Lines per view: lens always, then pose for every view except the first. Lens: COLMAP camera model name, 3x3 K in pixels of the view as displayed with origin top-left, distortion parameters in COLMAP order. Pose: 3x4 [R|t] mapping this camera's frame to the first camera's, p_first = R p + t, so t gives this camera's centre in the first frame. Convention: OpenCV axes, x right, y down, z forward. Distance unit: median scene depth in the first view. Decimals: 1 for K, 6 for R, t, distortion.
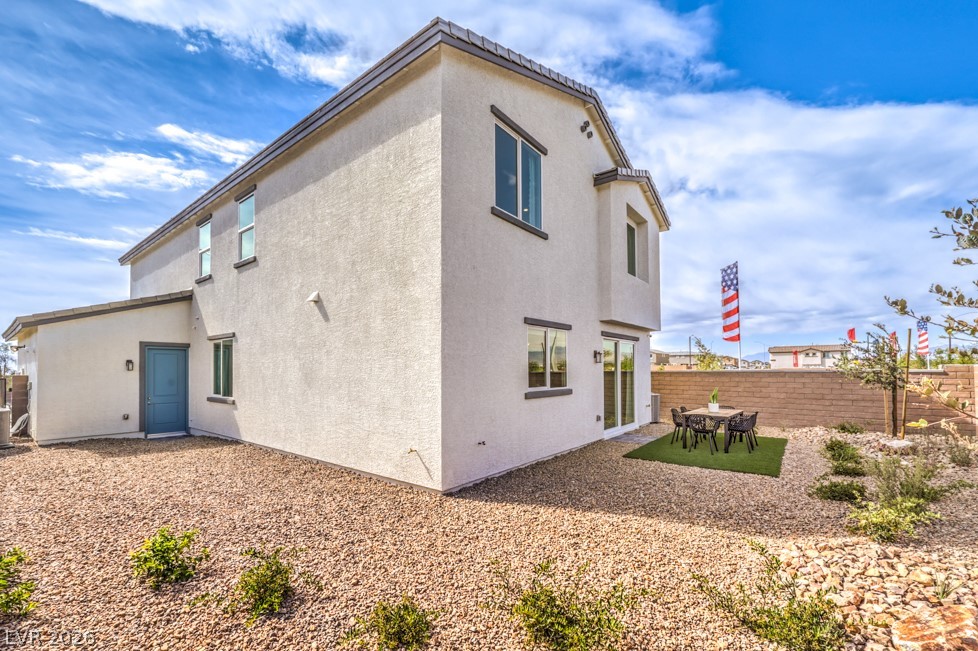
lens RADIAL K [[403.9, 0, 488.6], [0, 403.9, 366.3], [0, 0, 1]] dist [0.000572, 0.000108]
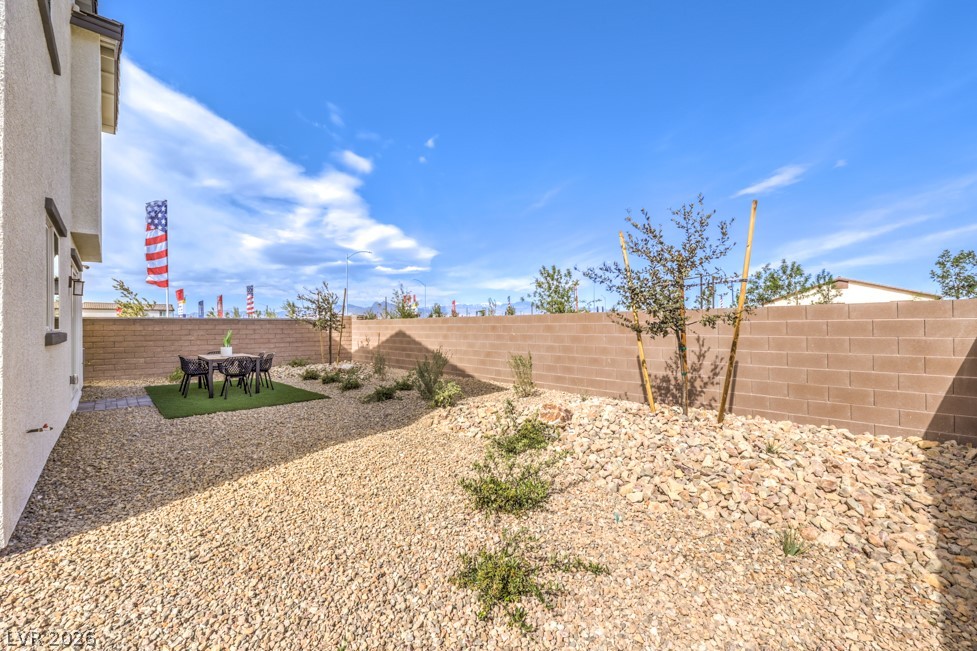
lens RADIAL K [[389.1, 0, 488.5], [0, 389.1, 325.5], [0, 0, 1]] dist [0.000459, 0.000031]
pose [[0.125360, 0.007614, 0.992082, -0.184189], [-0.002951, 0.999969, -0.007302, 0.031349], [-0.992107, -0.002012, 0.125378, 0.186372]]
